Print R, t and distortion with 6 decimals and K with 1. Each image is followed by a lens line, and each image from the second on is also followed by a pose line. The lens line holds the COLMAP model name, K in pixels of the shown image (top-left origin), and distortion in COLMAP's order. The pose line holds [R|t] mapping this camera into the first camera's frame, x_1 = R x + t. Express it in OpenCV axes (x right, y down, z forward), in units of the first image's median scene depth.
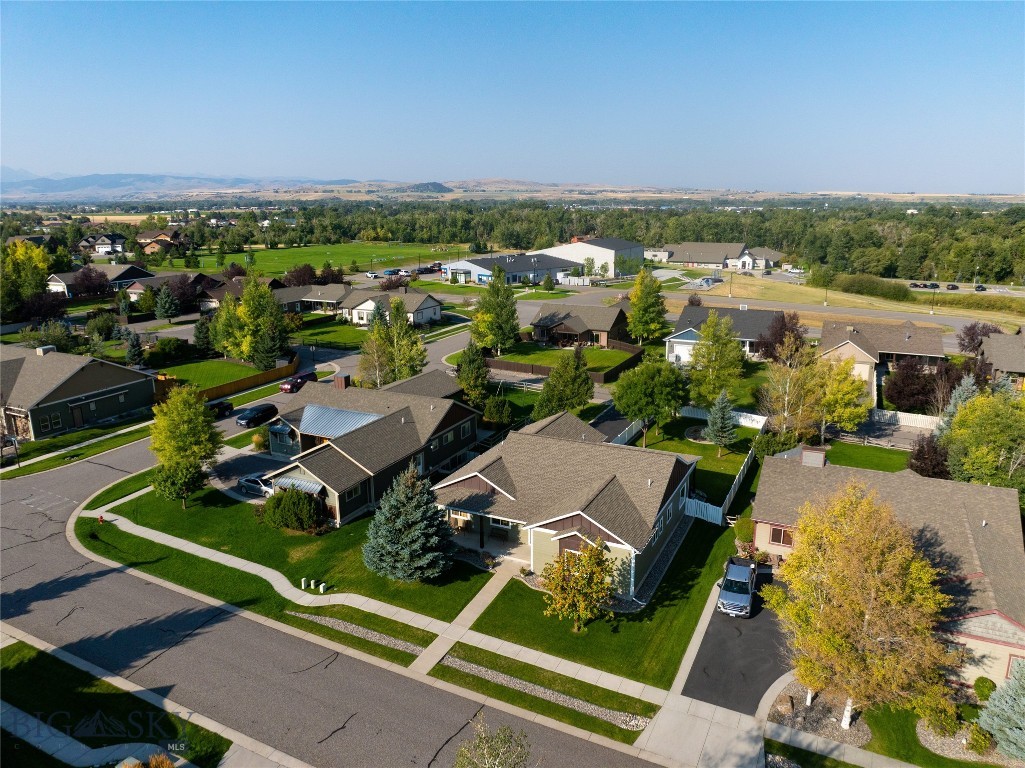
lens RADIAL K [[716.5, 0, 509.8], [0, 716.5, 377.5], [0, 0, 1]] dist [-0.038469, 0.003128]
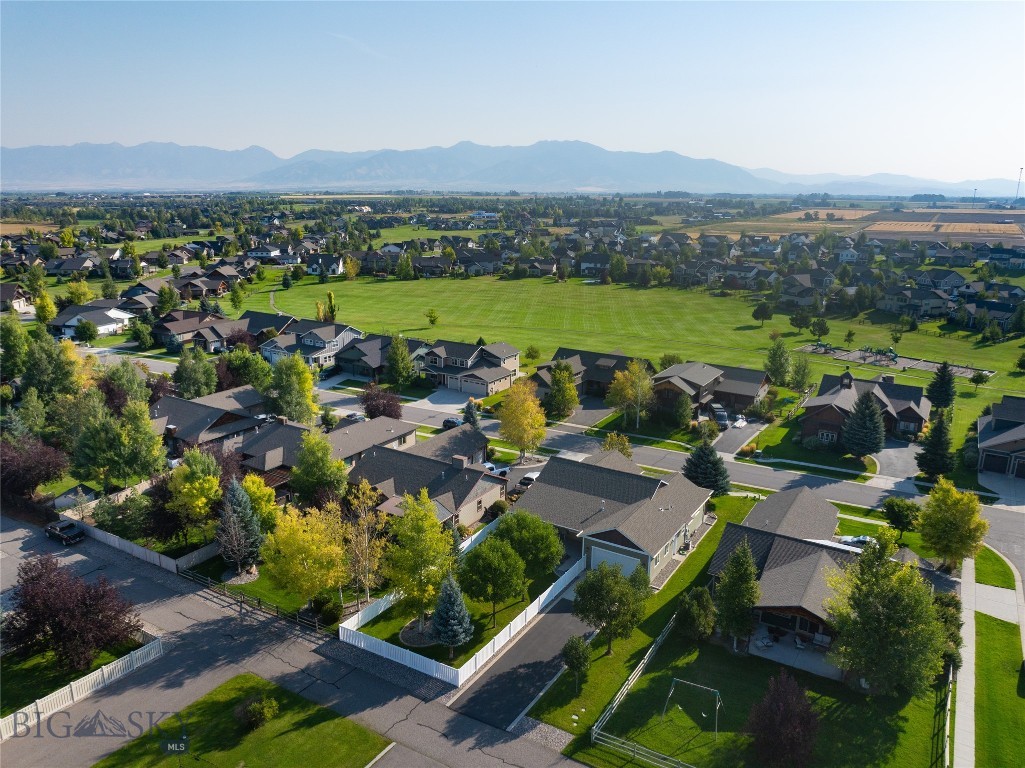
lens RADIAL K [[742.5, 0, 540.8], [0, 742.5, 381.7], [0, 0, 1]] dist [-0.037194, -0.005097]
pose [[-0.998398, -0.022552, 0.051894, 0.115832], [0.005037, 0.878066, 0.478512, -0.556544], [-0.056358, 0.478007, -0.876546, 1.596990]]
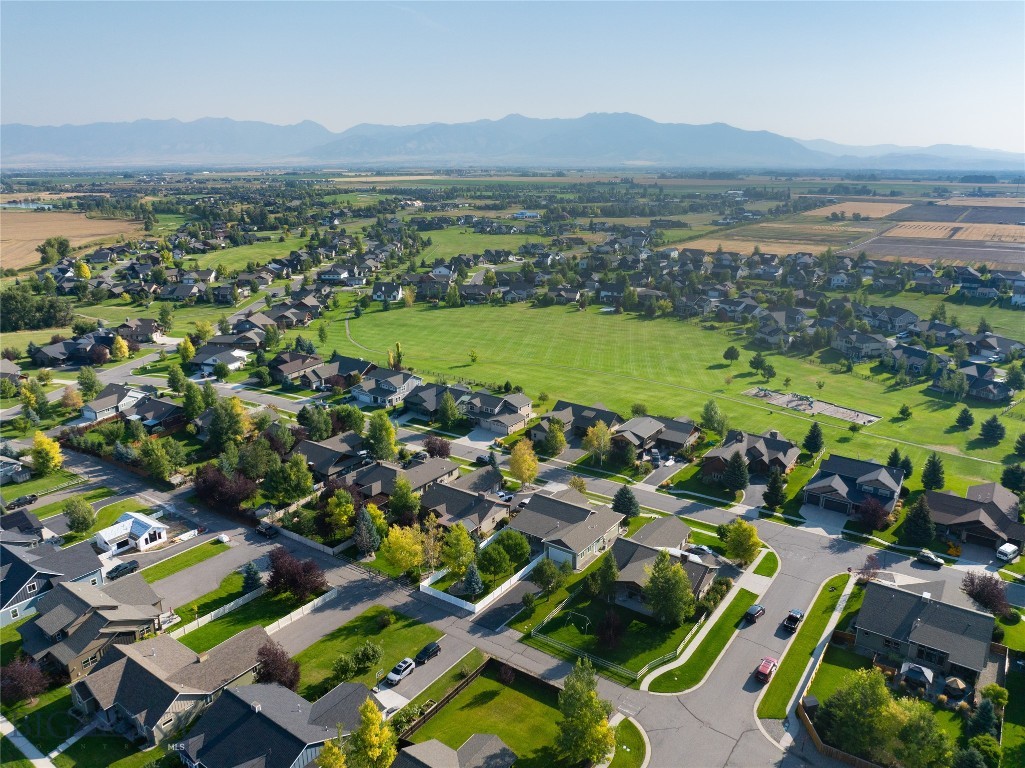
lens RADIAL K [[742.5, 0, 540.8], [0, 742.5, 381.7], [0, 0, 1]] dist [-0.037194, -0.005097]
pose [[-0.992832, -0.037297, 0.113551, -0.075466], [0.026040, 0.859740, 0.510068, -1.185641], [-0.116648, 0.509368, -0.852606, 2.199701]]
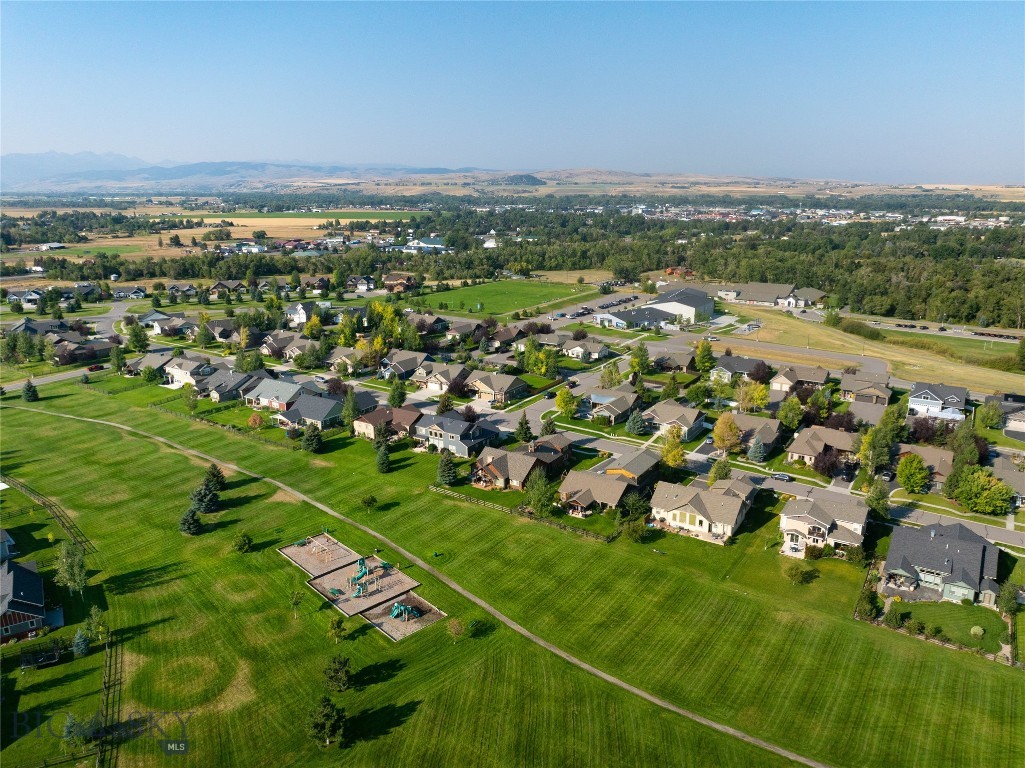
lens RADIAL K [[721.5, 0, 508.6], [0, 721.5, 380.9], [0, 0, 1]] dist [-0.035899, -0.001981]
pose [[0.992598, 0.031840, -0.117200, -0.254794], [-0.029428, 0.999319, 0.022257, -0.078645], [0.117829, -0.018643, 0.992859, -2.189953]]
